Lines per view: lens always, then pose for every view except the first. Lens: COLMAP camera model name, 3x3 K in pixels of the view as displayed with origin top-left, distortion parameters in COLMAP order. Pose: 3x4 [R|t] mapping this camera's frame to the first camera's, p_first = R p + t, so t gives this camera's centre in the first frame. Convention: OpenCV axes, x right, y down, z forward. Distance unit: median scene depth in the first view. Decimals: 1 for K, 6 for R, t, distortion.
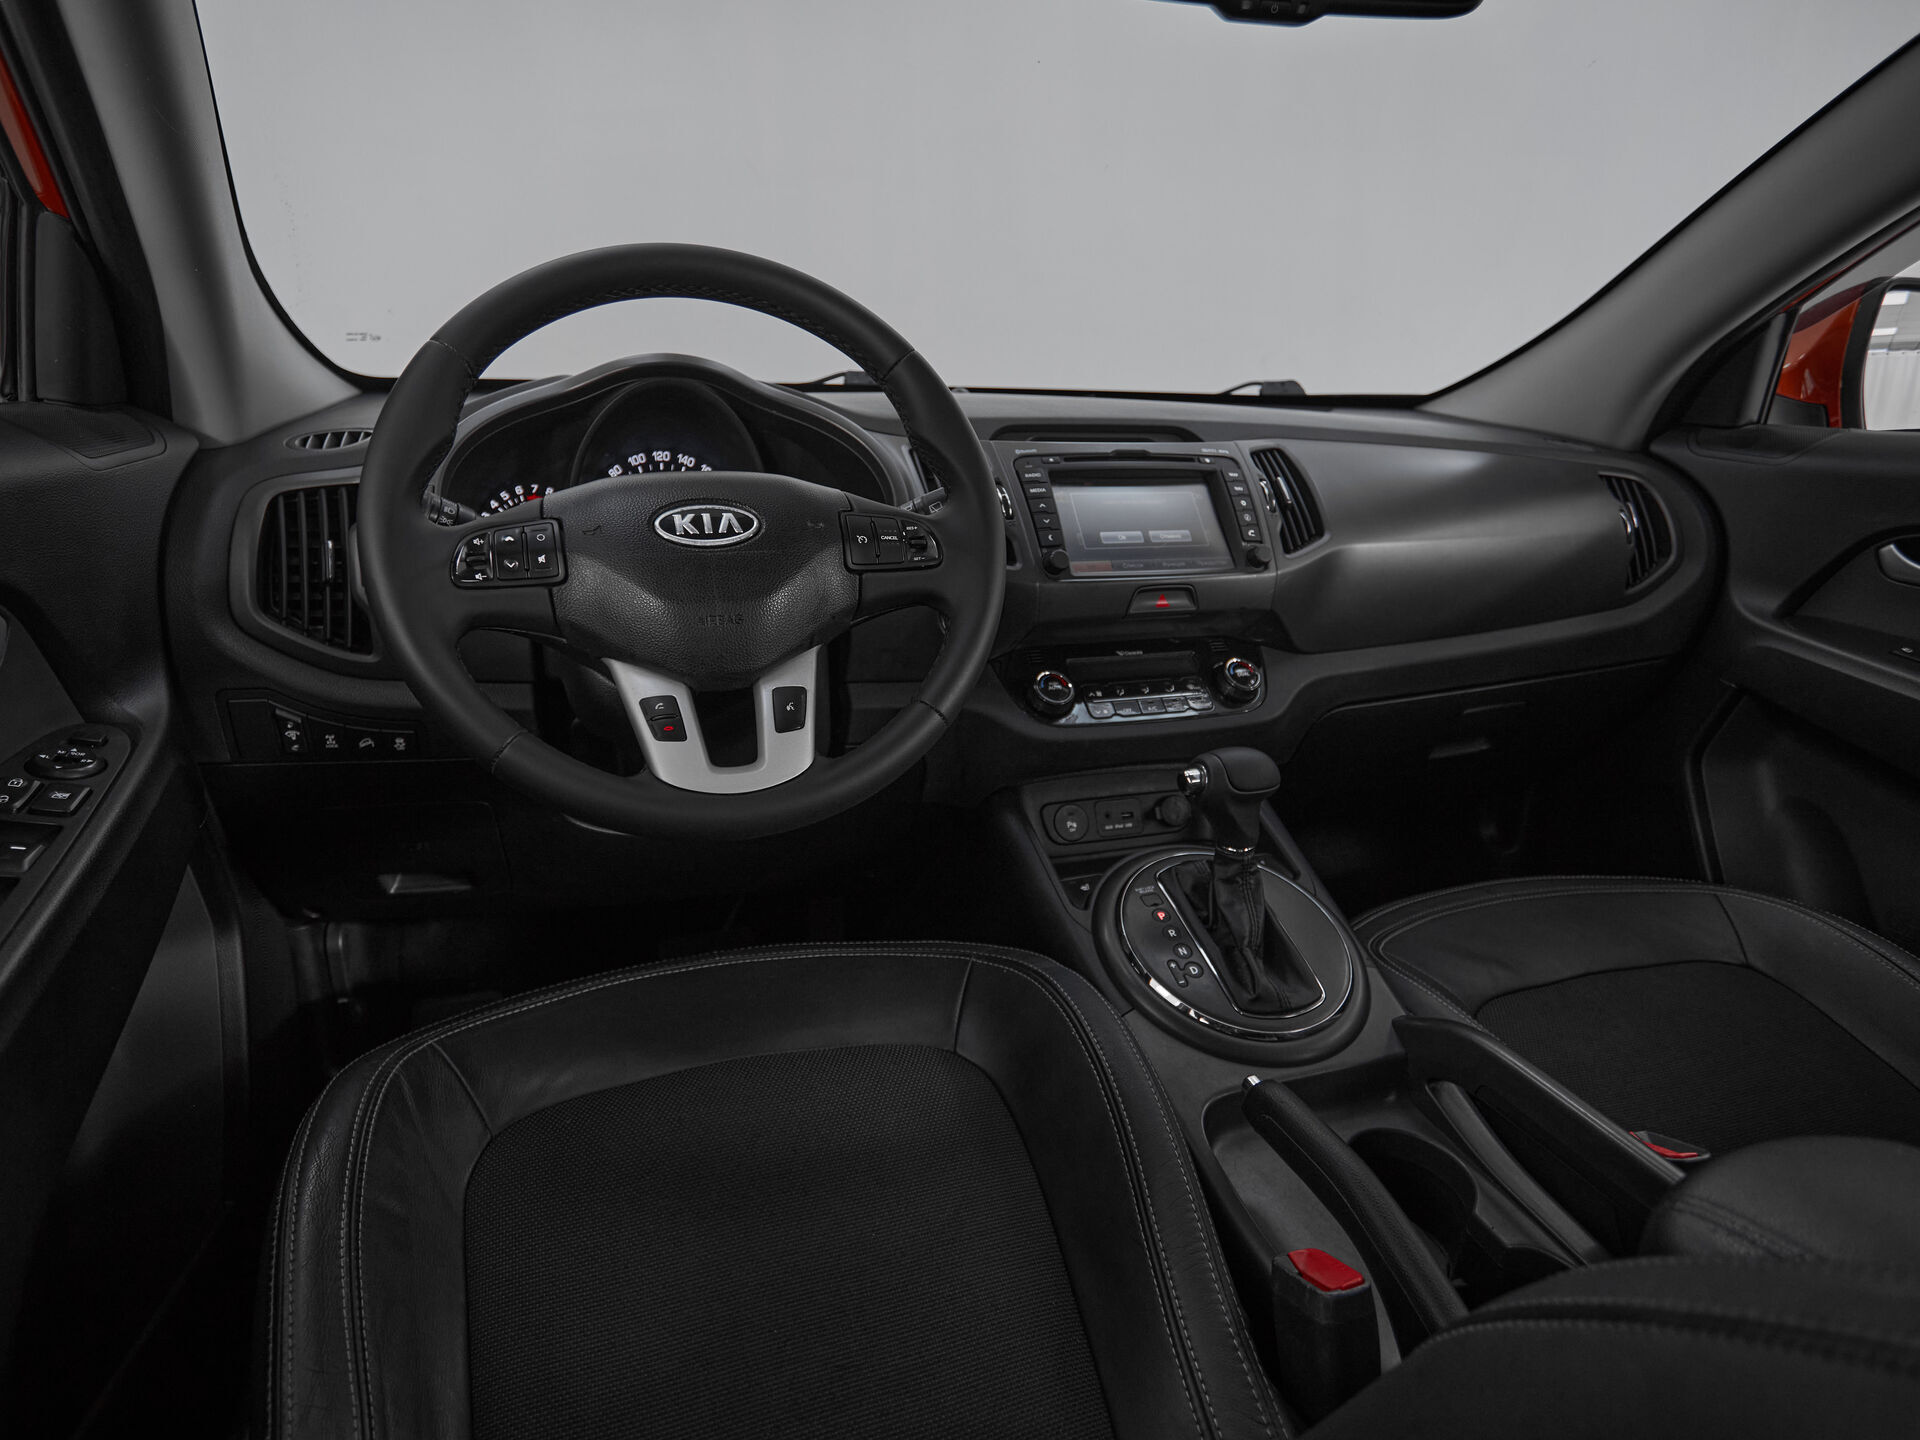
lens RADIAL K [[1051.8, 0, 930.0], [0, 1051.8, 721.0], [0, 0, 1]] dist [-0.008115, 0.000110]
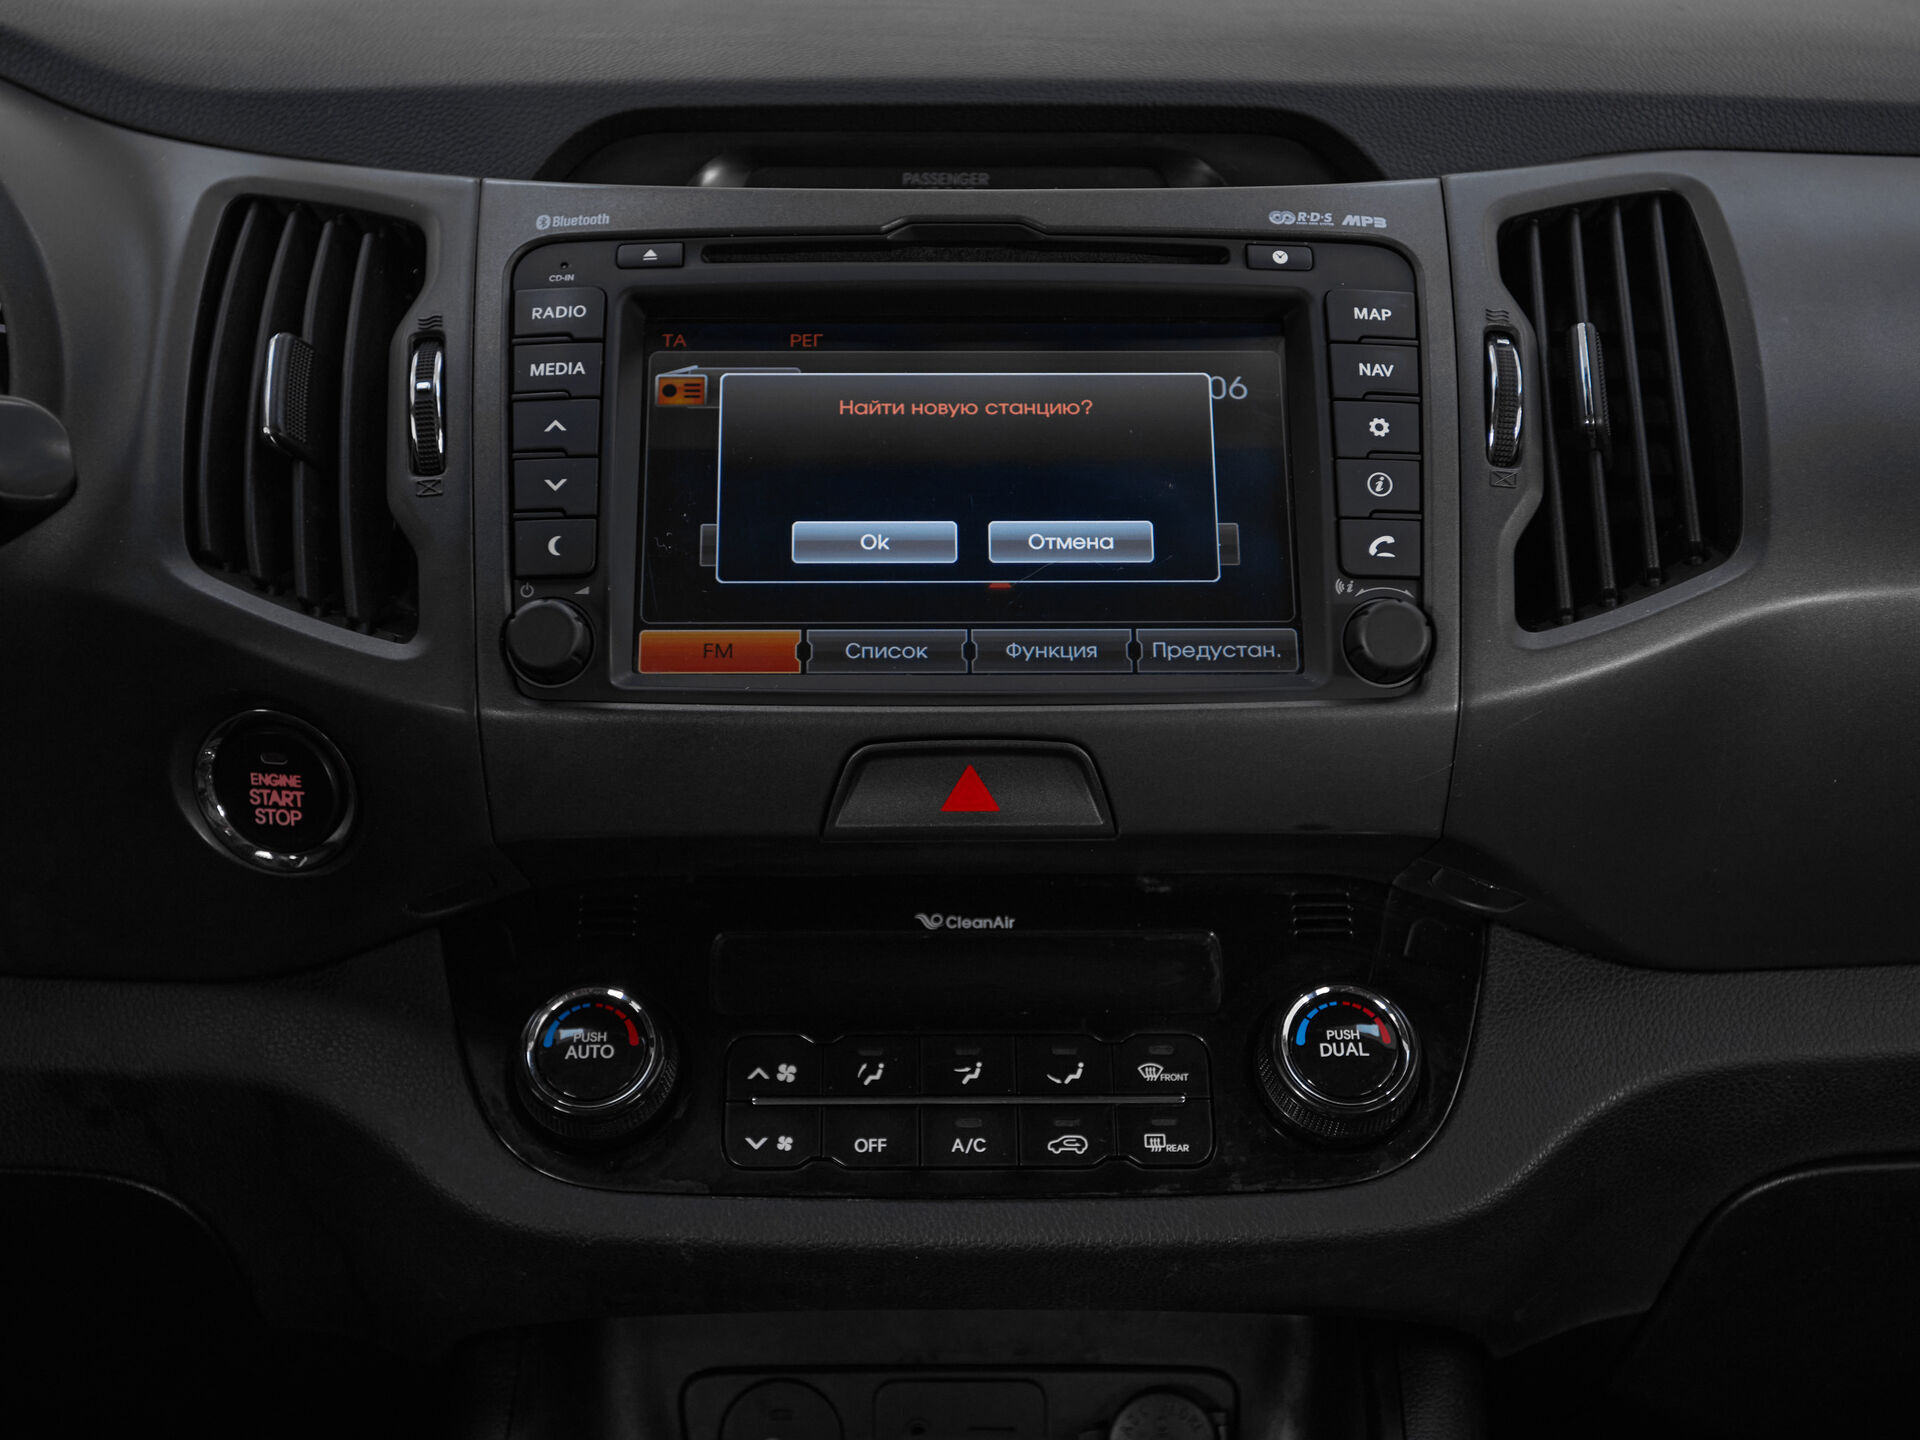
lens RADIAL K [[2361.9, 0, 960.0], [0, 2361.9, 720.0], [0, 0, 1]] dist [0.041758, 0.031414]
pose [[0.954663, 0.089858, -0.283802, 0.379082], [-0.075034, 0.995208, 0.062703, -0.165189], [0.288077, -0.038566, 0.956830, 0.395101]]
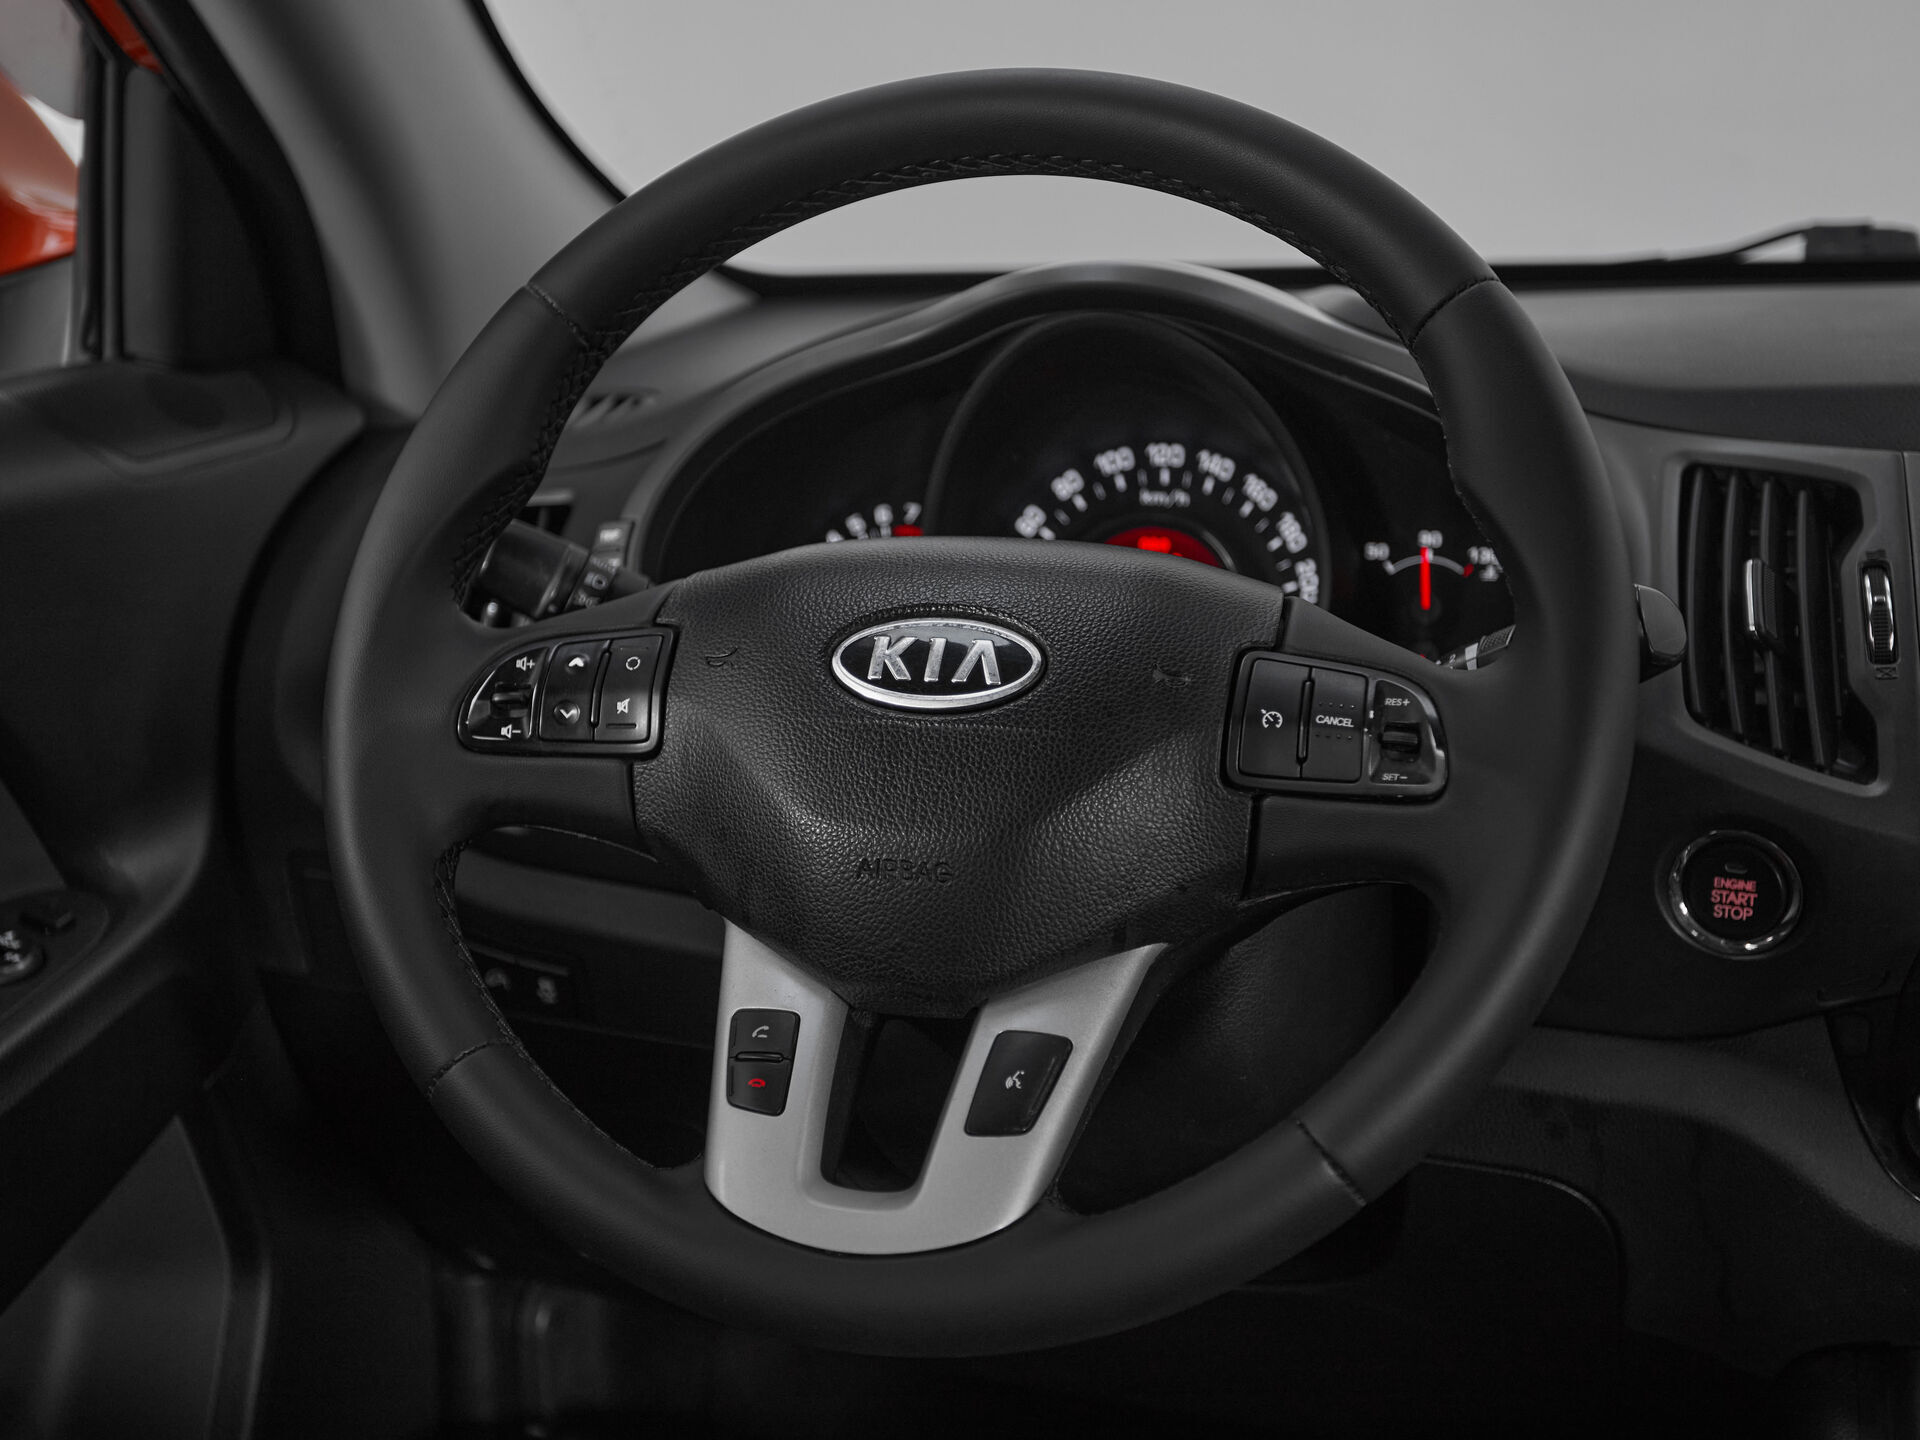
lens RADIAL K [[2361.9, 0, 960.0], [0, 2361.9, 720.0], [0, 0, 1]] dist [0.041758, 0.031414]
pose [[0.826558, 0.102394, -0.553459, 0.264685], [-0.145076, 0.988846, -0.033719, -0.086532], [0.543833, 0.108164, 0.832193, 0.085151]]
